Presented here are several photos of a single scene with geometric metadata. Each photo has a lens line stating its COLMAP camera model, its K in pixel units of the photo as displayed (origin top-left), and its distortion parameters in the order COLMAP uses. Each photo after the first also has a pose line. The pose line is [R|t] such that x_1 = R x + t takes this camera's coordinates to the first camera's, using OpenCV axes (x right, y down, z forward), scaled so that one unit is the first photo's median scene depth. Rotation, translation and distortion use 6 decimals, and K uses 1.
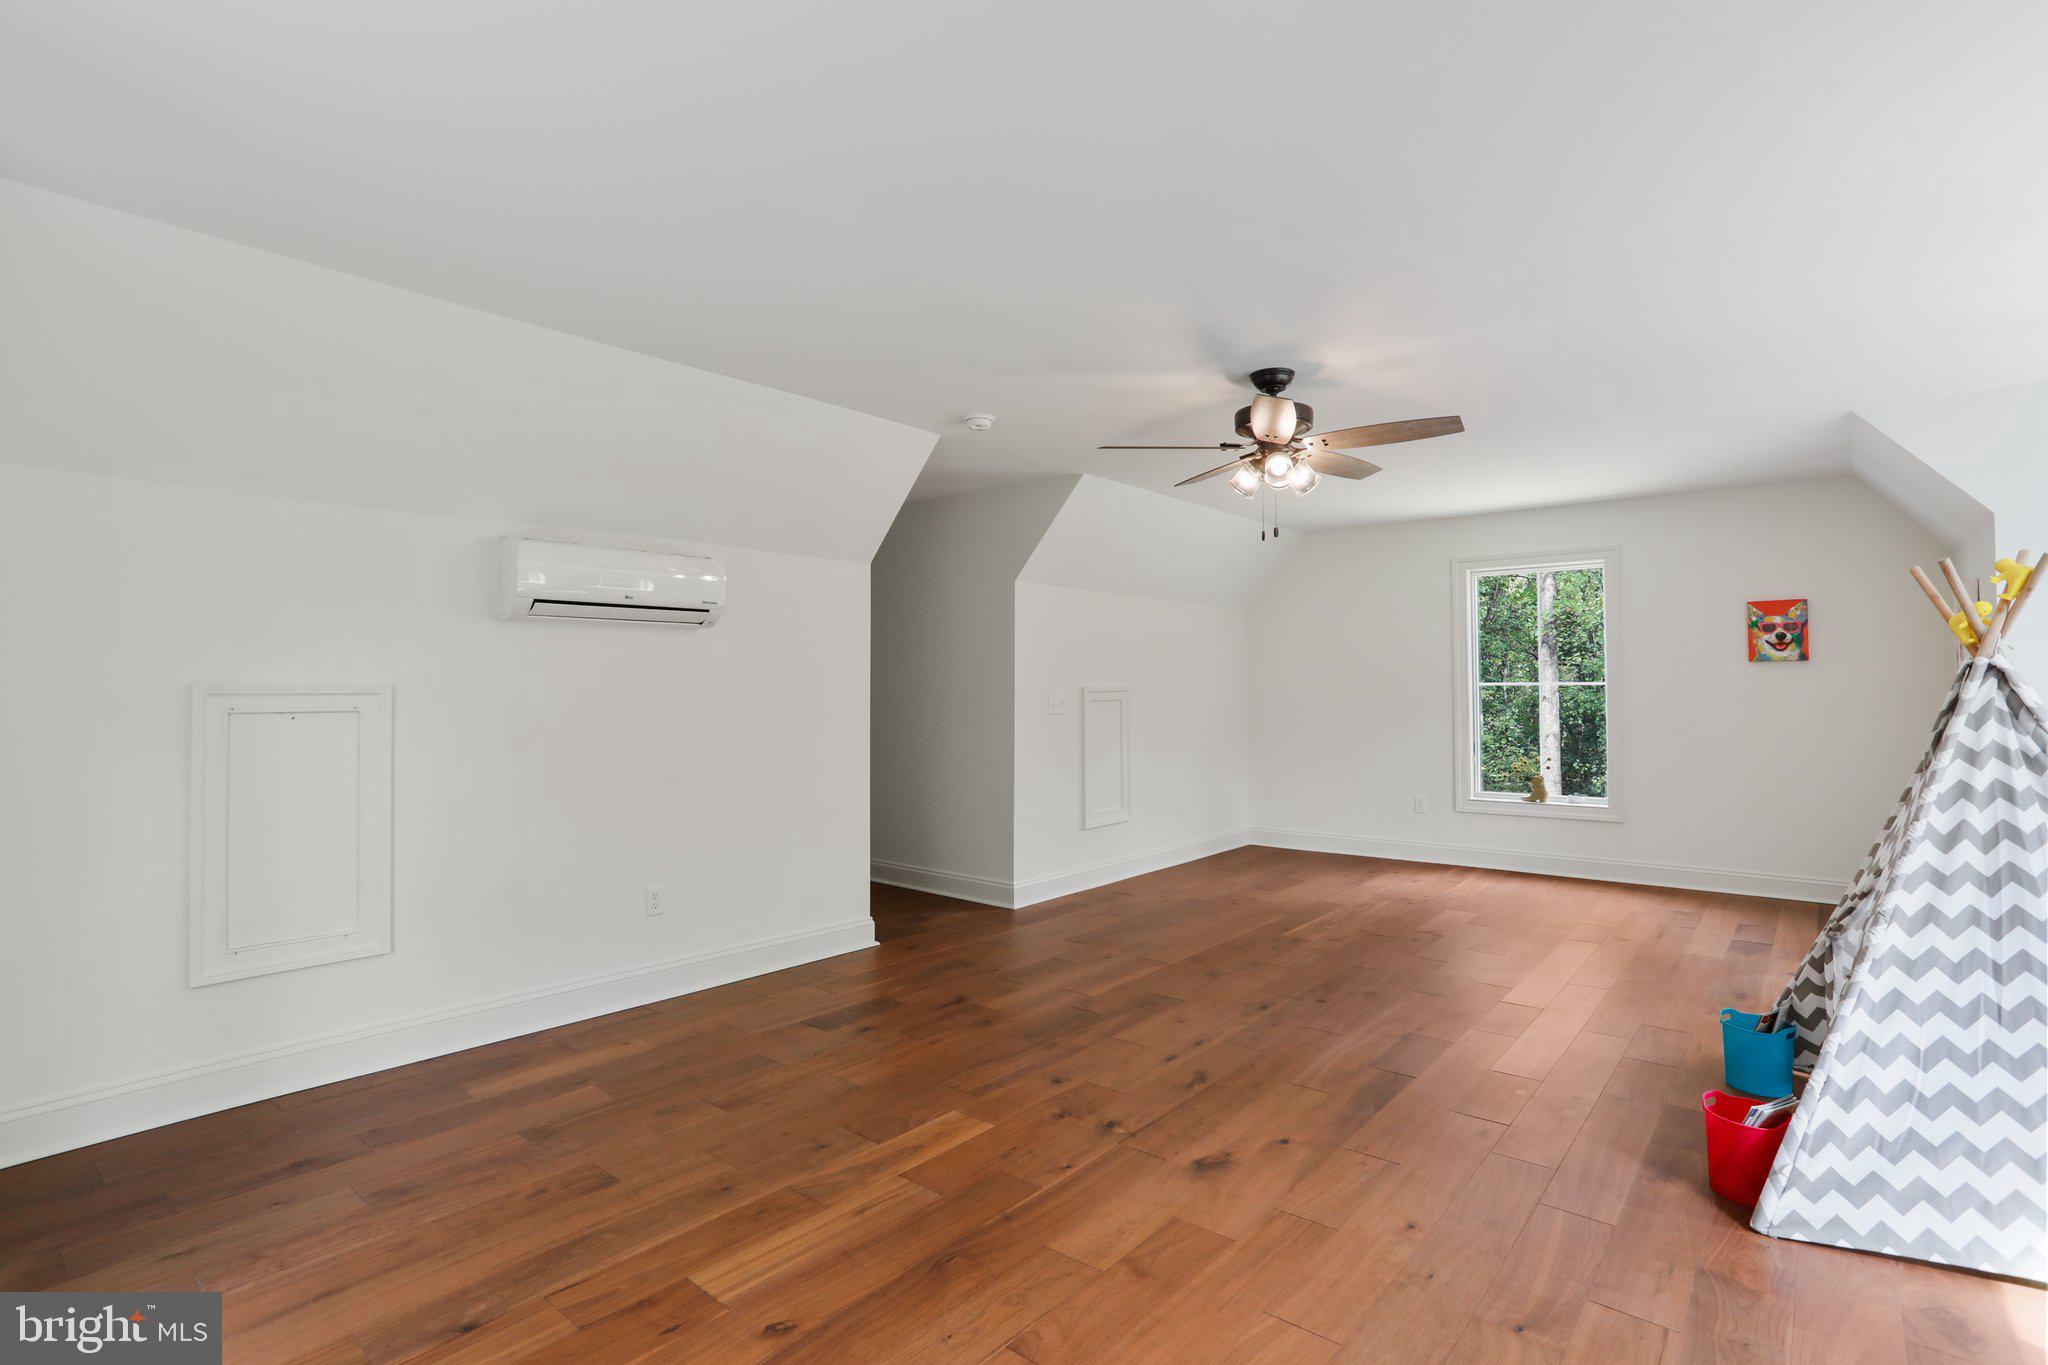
lens RADIAL K [[989.4, 0, 1024.5], [0, 989.4, 661.3], [0, 0, 1]] dist [-0.065037, 0.034160]
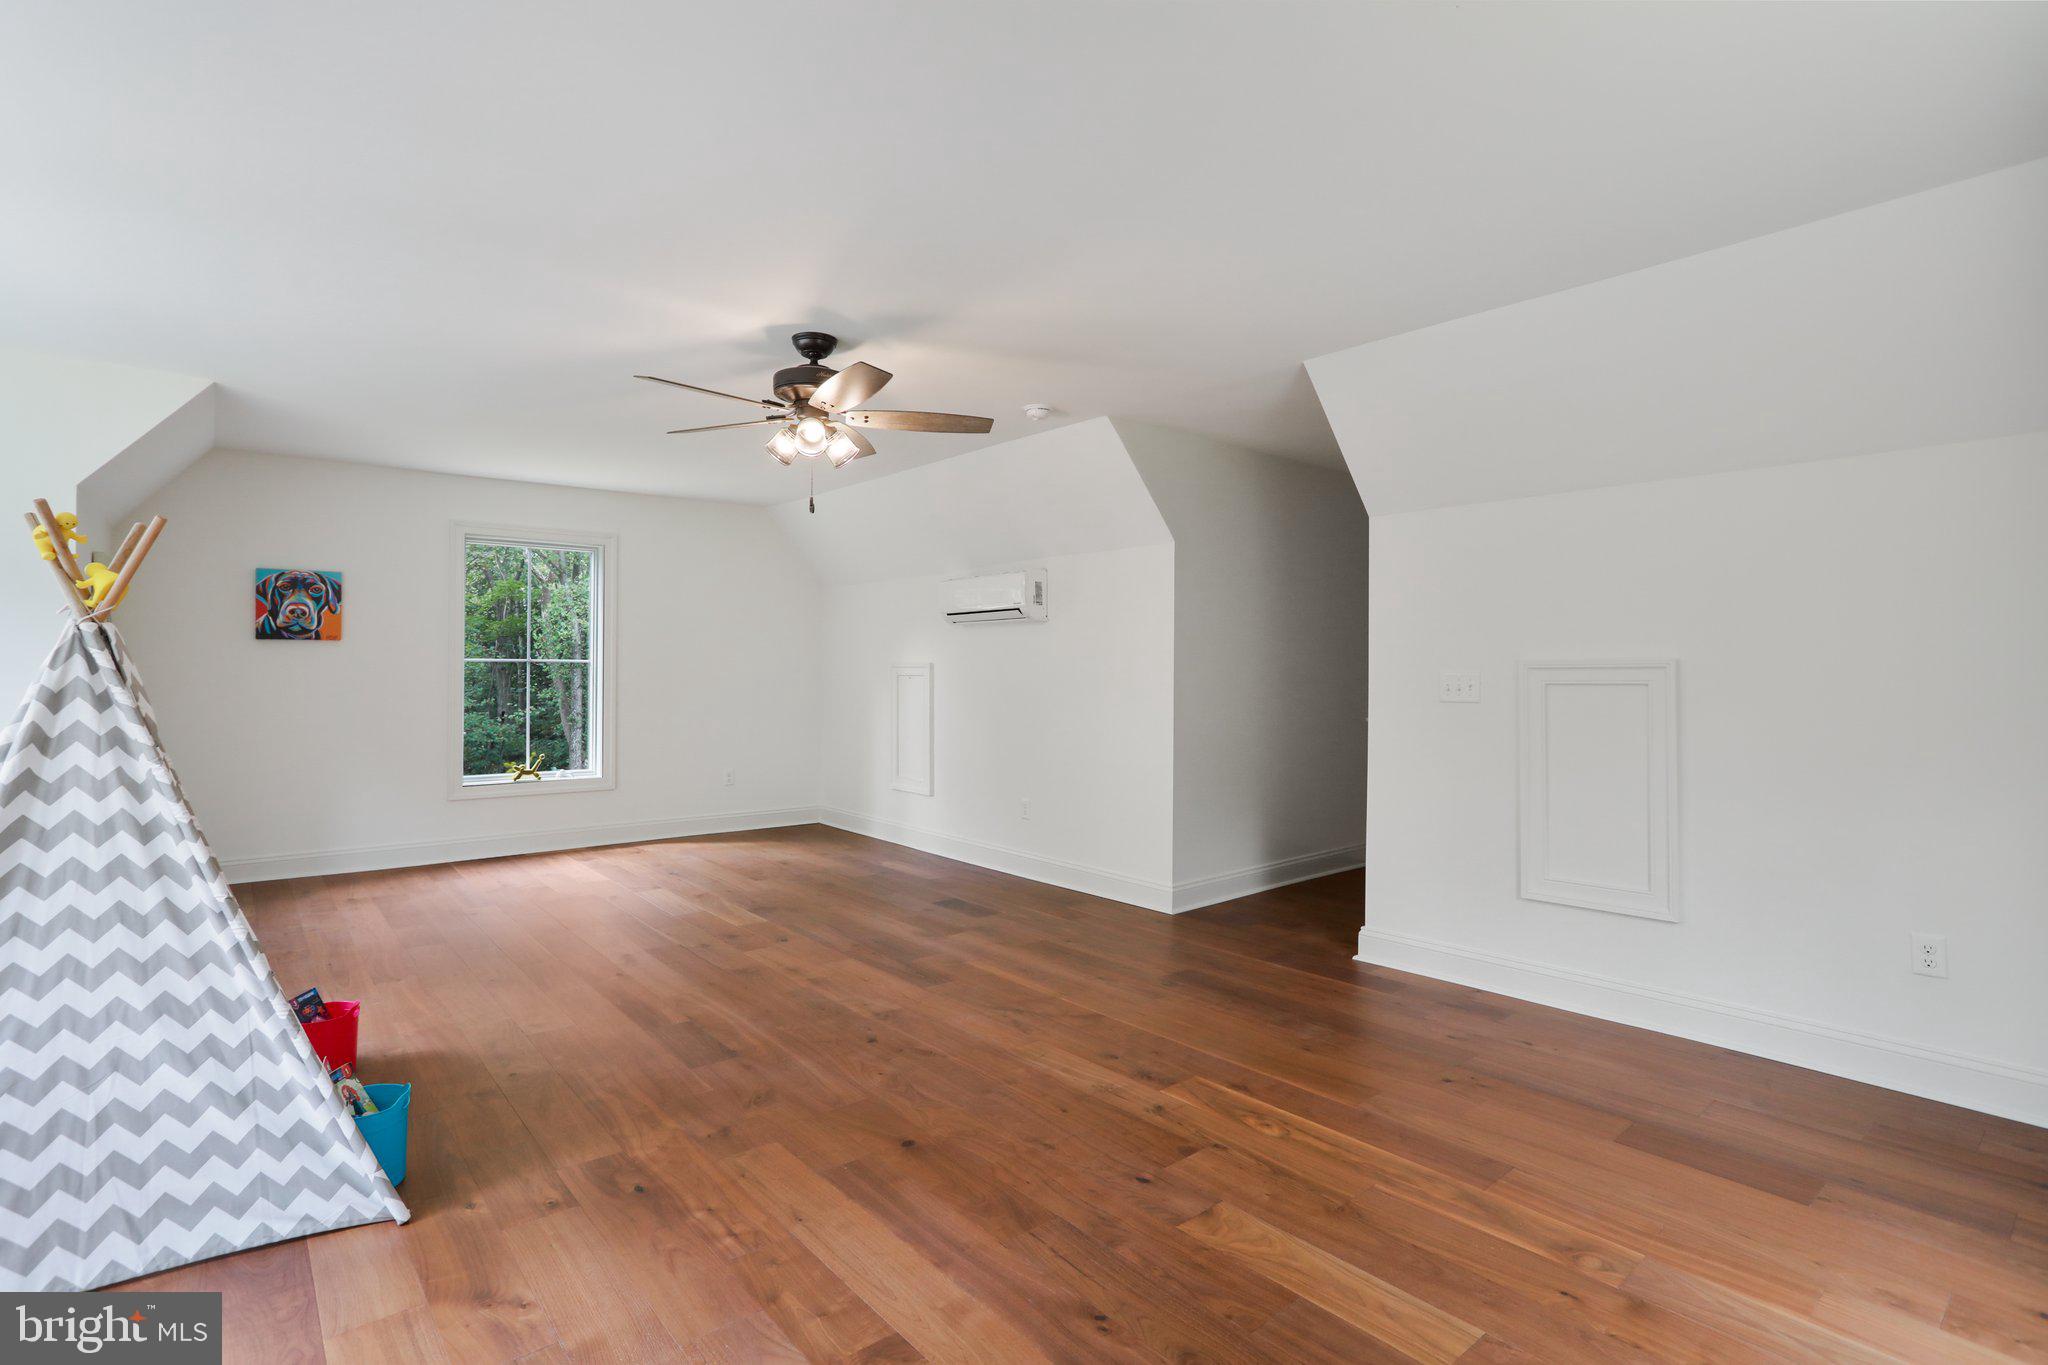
lens RADIAL K [[989.4, 0, 1024.5], [0, 989.4, 661.3], [0, 0, 1]] dist [-0.065037, 0.034160]
pose [[-0.177273, -0.005286, -0.984148, 0.764834], [0.029380, 0.999511, -0.010660, 0.027811], [0.983723, -0.030804, -0.177031, 0.894181]]
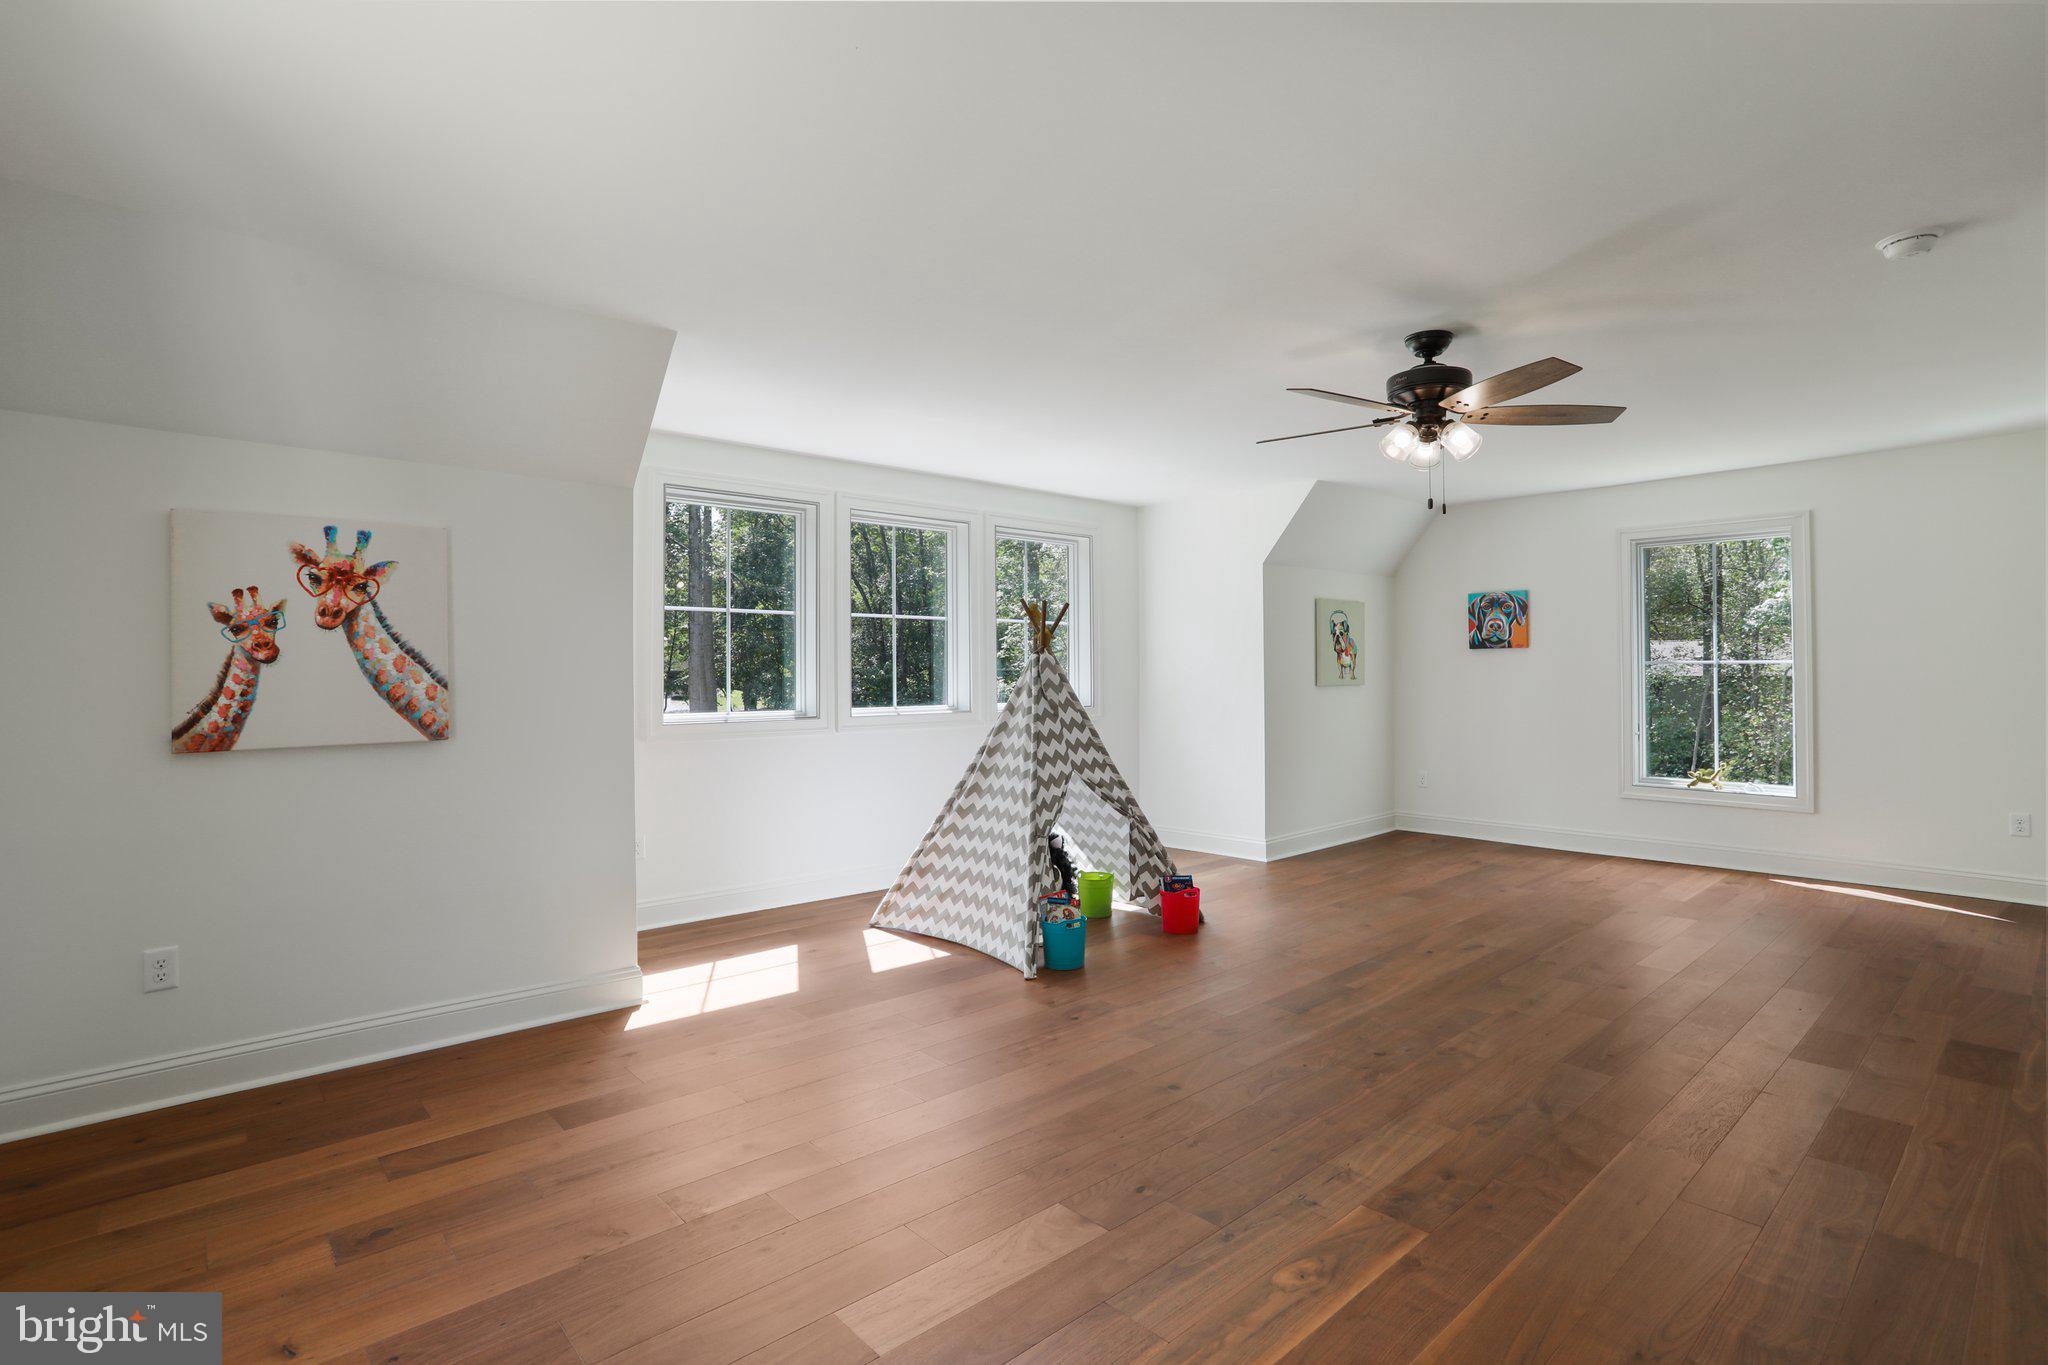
lens RADIAL K [[989.4, 0, 1024.5], [0, 989.4, 661.3], [0, 0, 1]] dist [-0.065037, 0.034160]
pose [[-0.989790, 0.010741, 0.142125, 0.331440], [0.004806, 0.999104, -0.042038, 0.038182], [-0.142449, -0.040926, -0.988956, 1.292506]]
